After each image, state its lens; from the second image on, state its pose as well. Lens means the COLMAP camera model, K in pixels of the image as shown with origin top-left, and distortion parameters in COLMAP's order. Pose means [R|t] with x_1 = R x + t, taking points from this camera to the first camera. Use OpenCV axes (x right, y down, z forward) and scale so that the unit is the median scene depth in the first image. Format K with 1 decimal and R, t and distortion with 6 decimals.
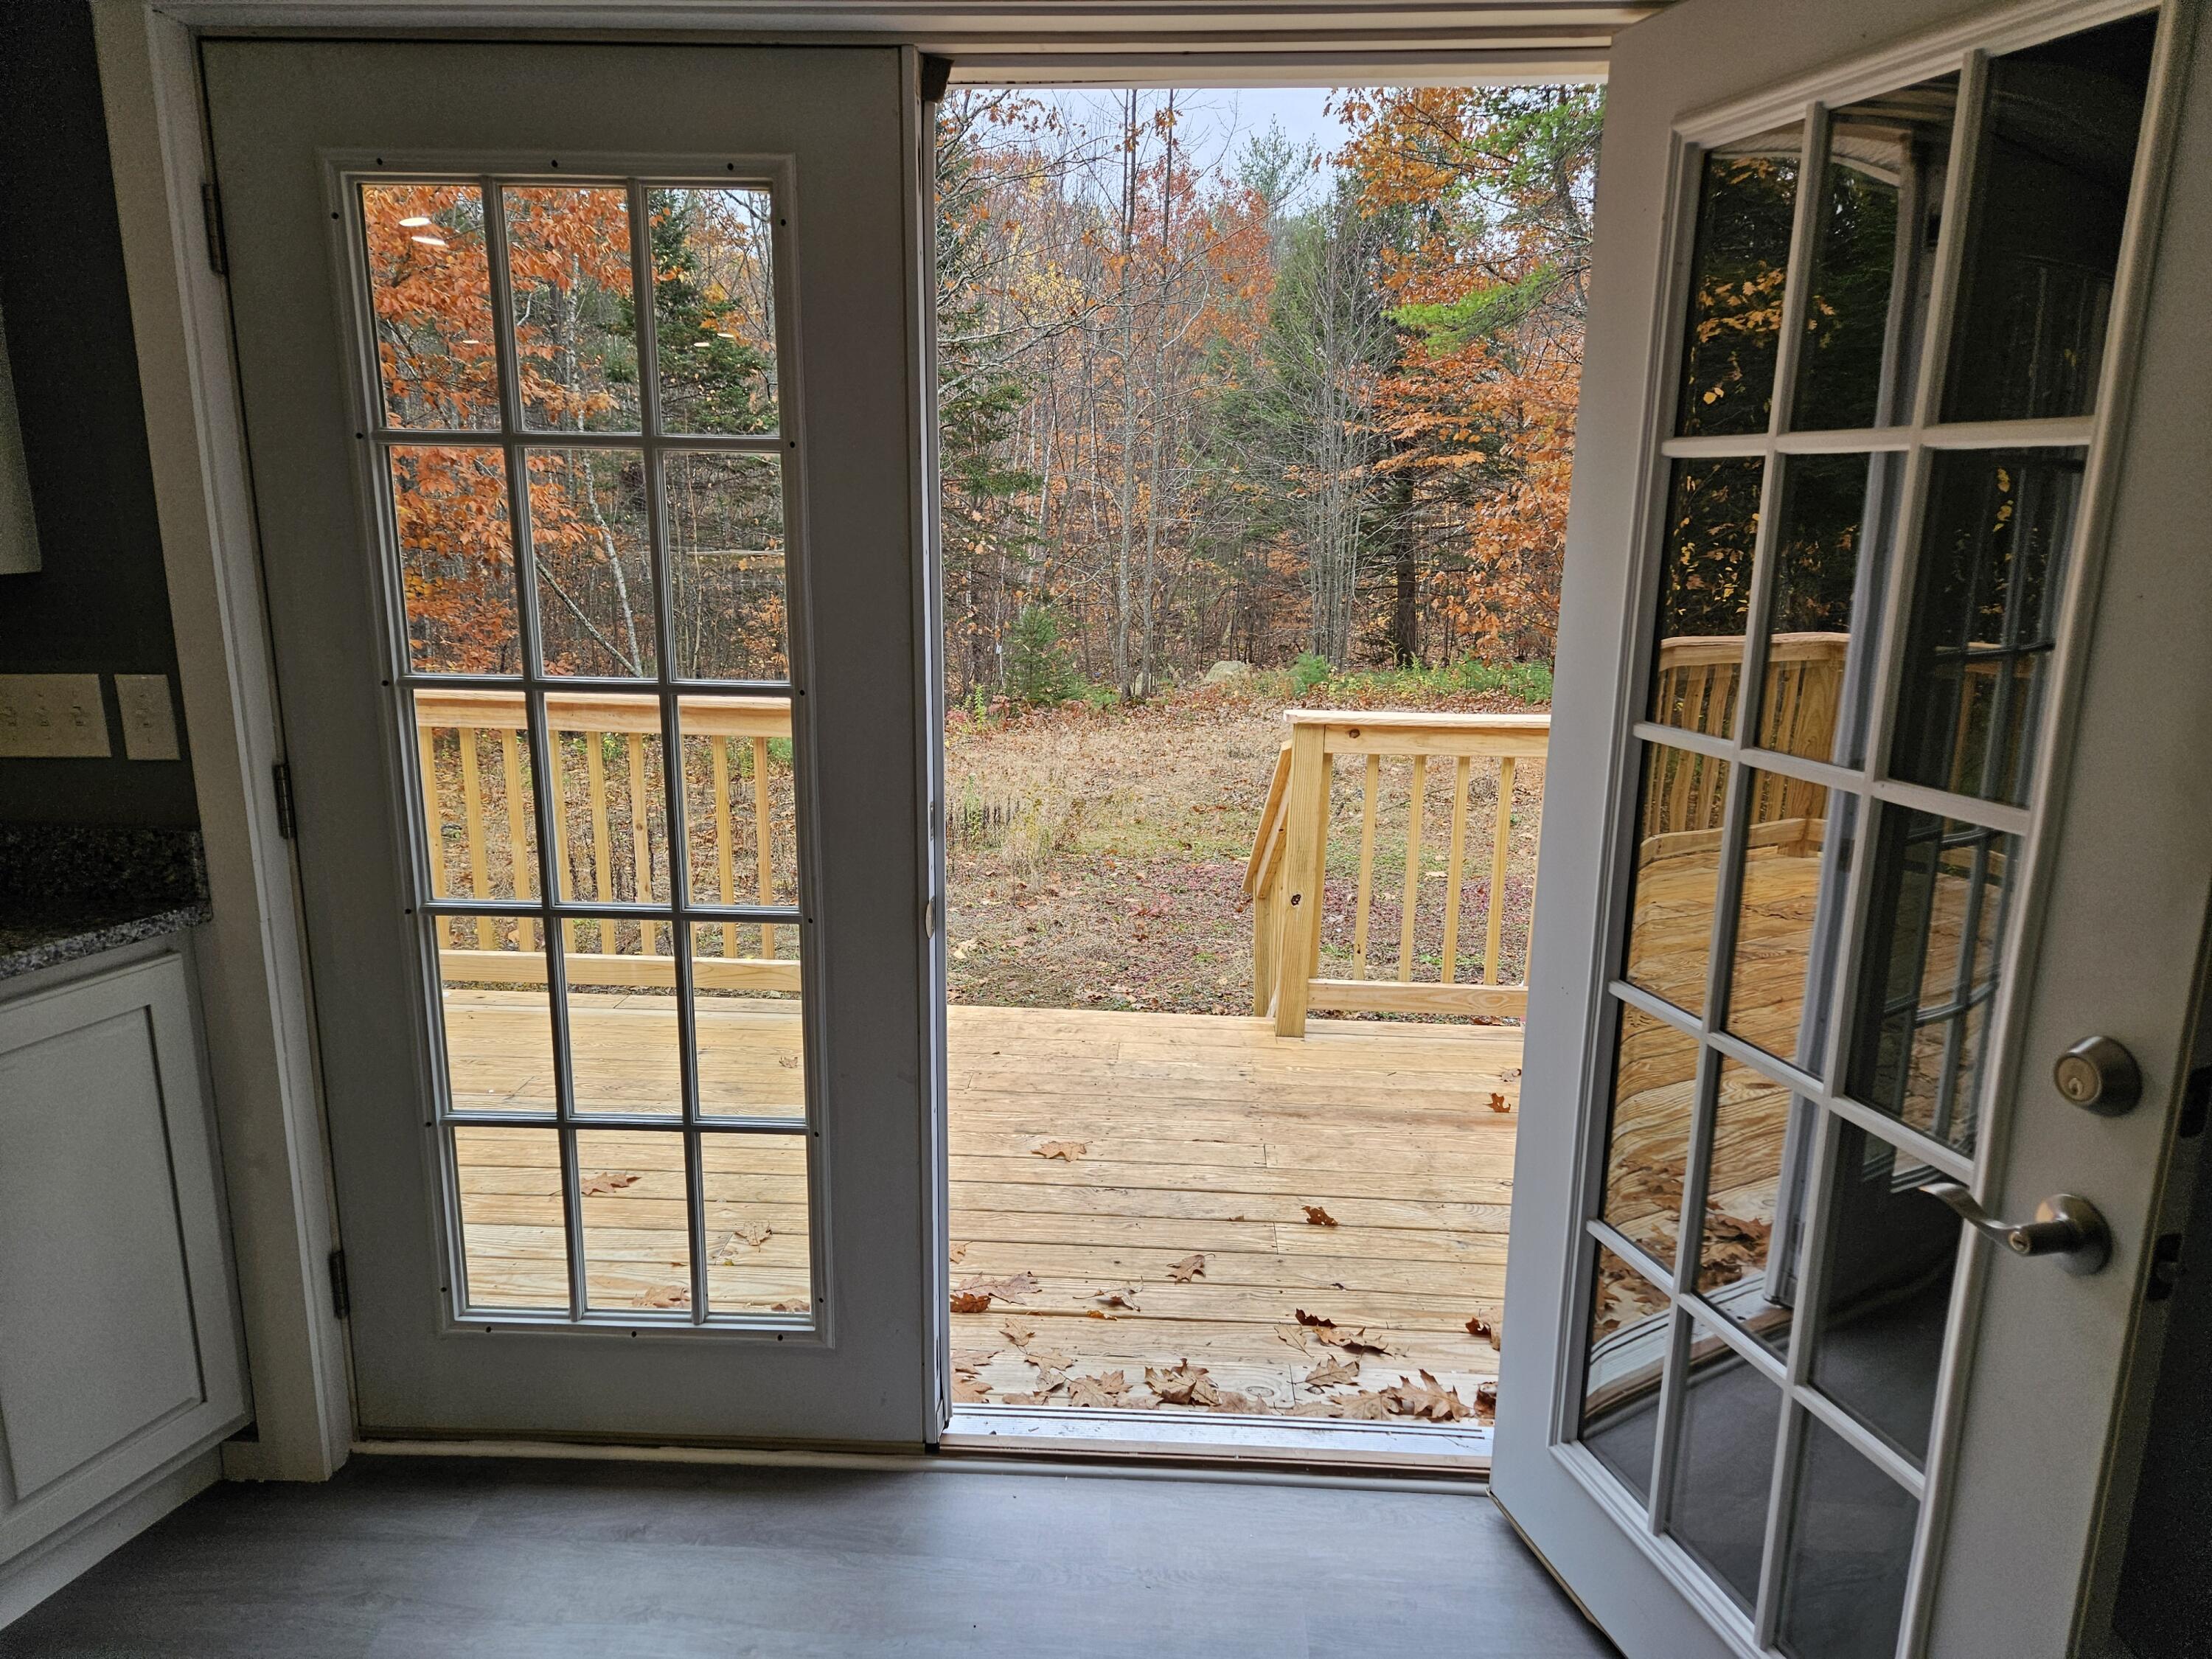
lens RADIAL K [[1456.4, 0, 1101.0], [0, 1456.4, 823.2], [0, 0, 1]] dist [0.044882, -0.004546]
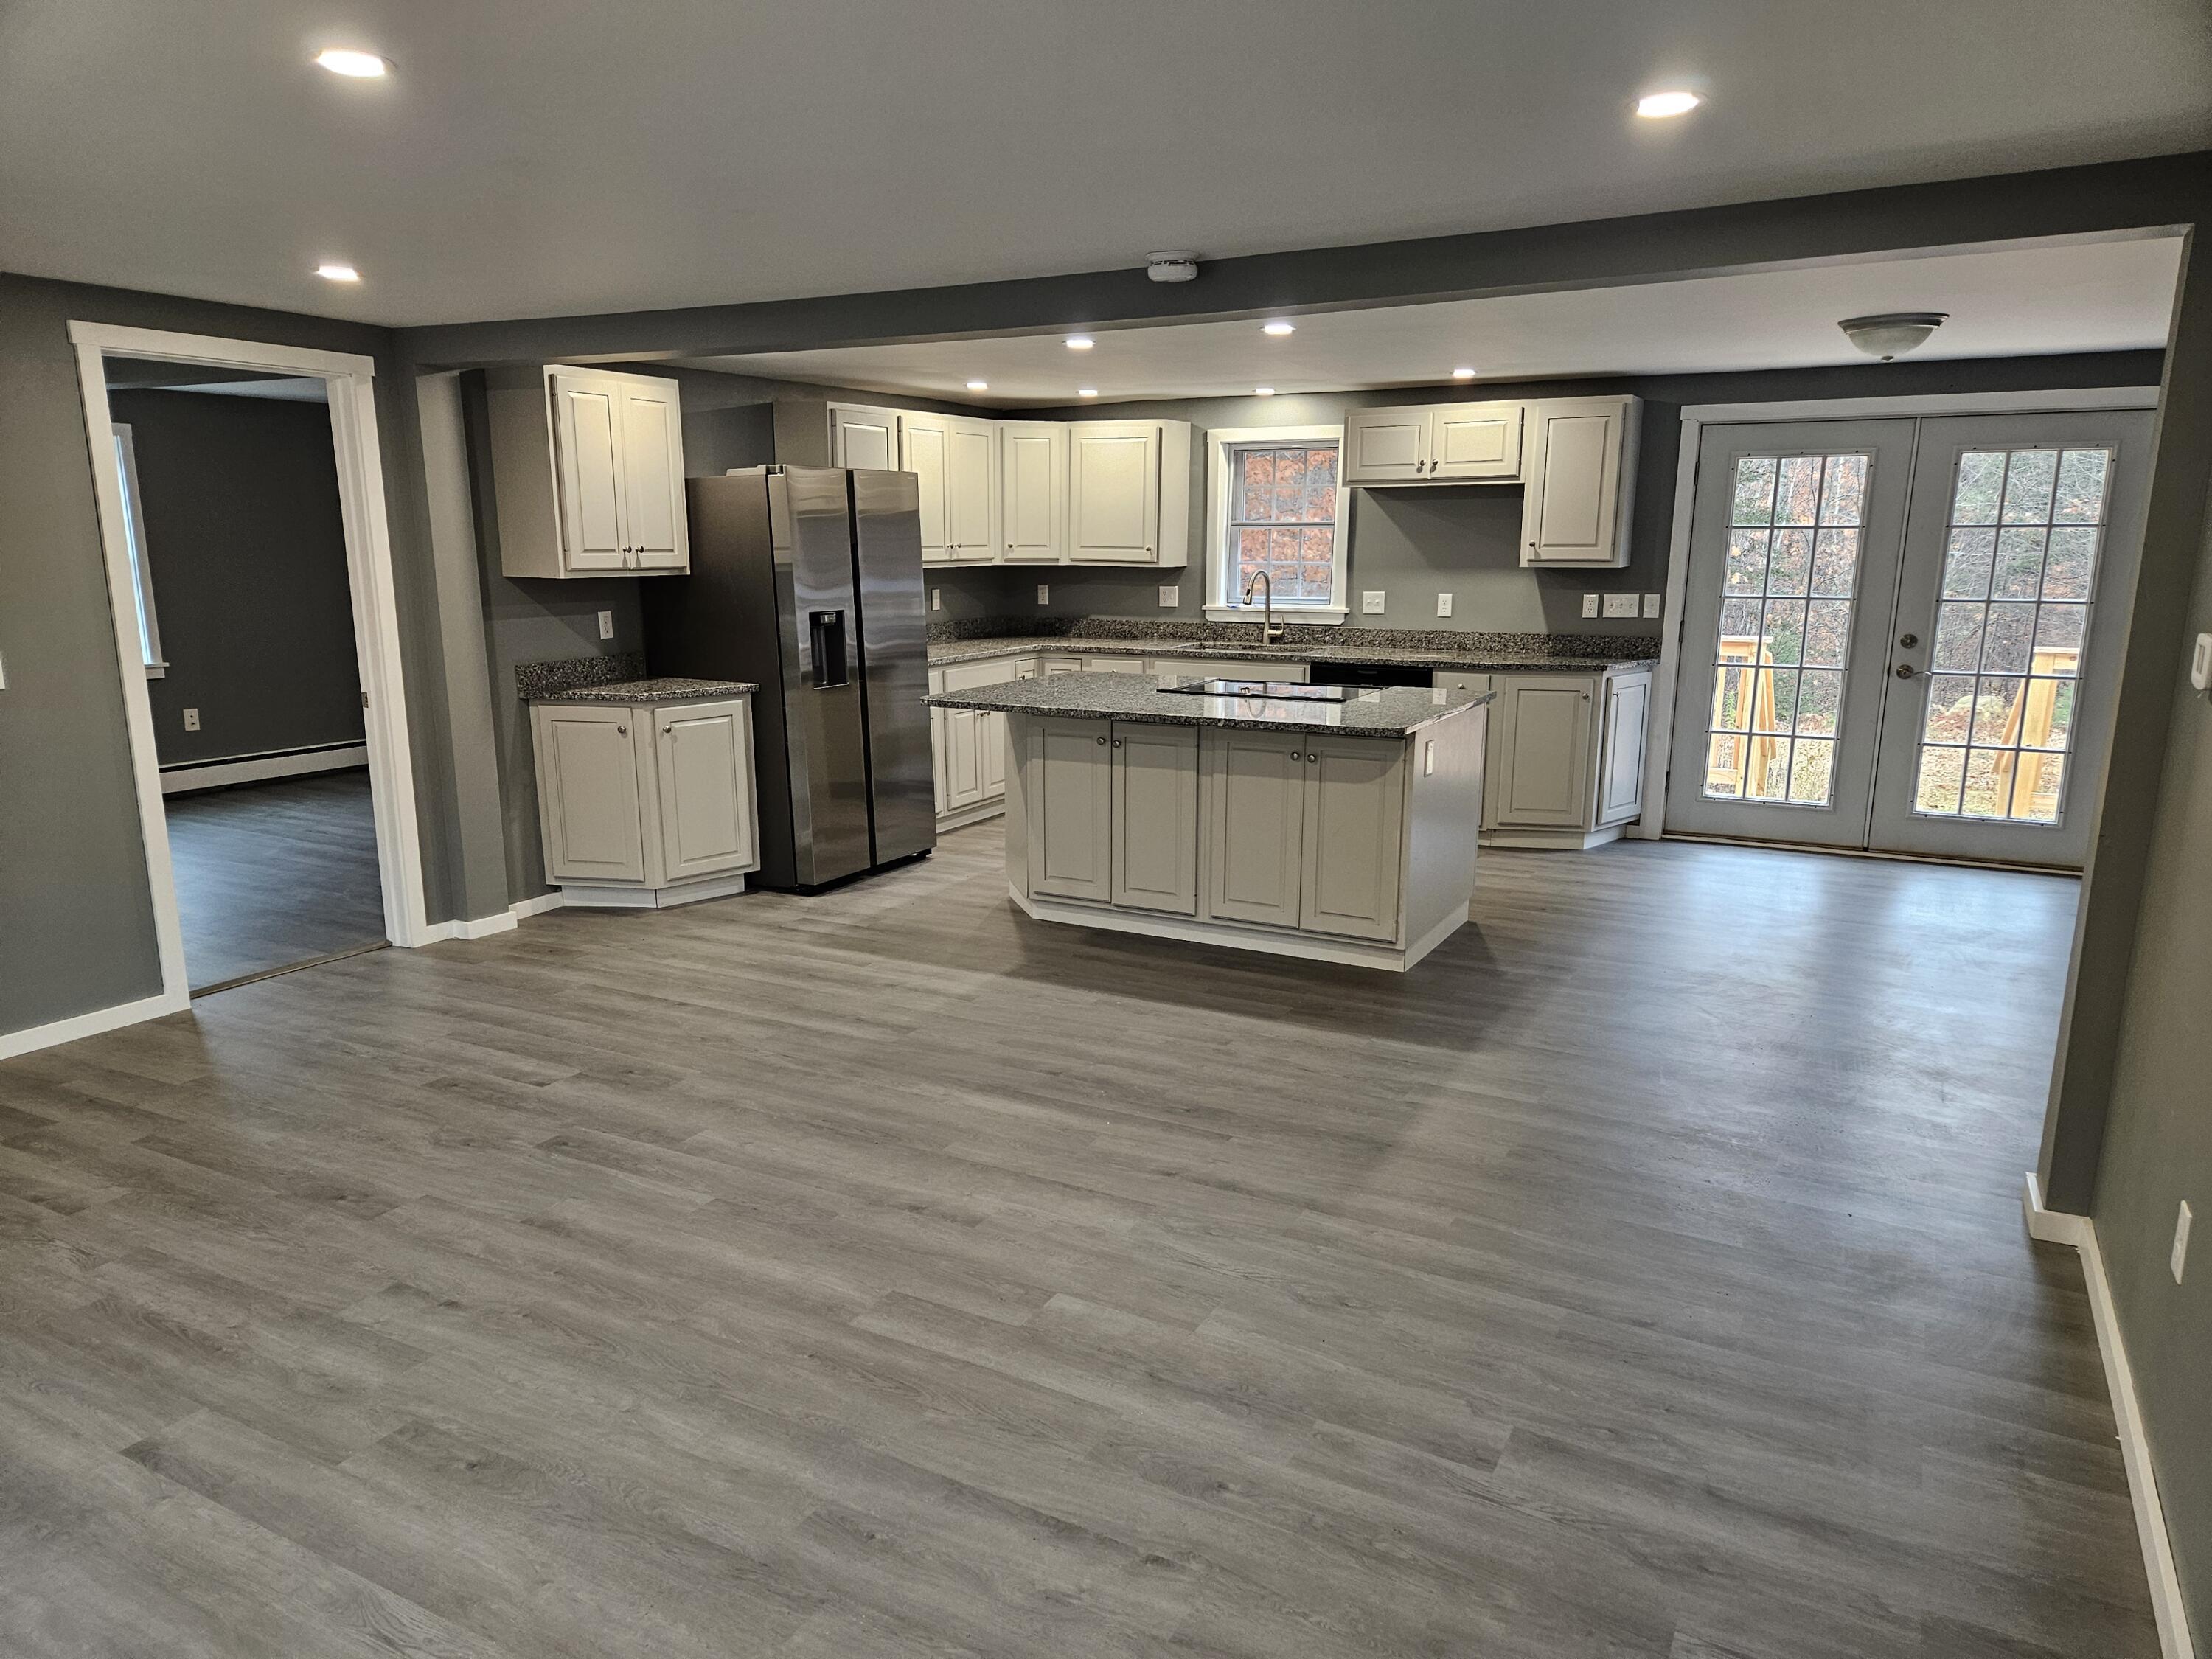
lens RADIAL K [[1456.4, 0, 1097.8], [0, 1456.4, 847.1], [0, 0, 1]] dist [0.044882, -0.004546]
pose [[0.900623, 0.083040, -0.426594, -0.262925], [-0.088846, 0.996025, 0.006313, 0.583759], [0.425423, 0.032215, 0.904421, -2.665447]]
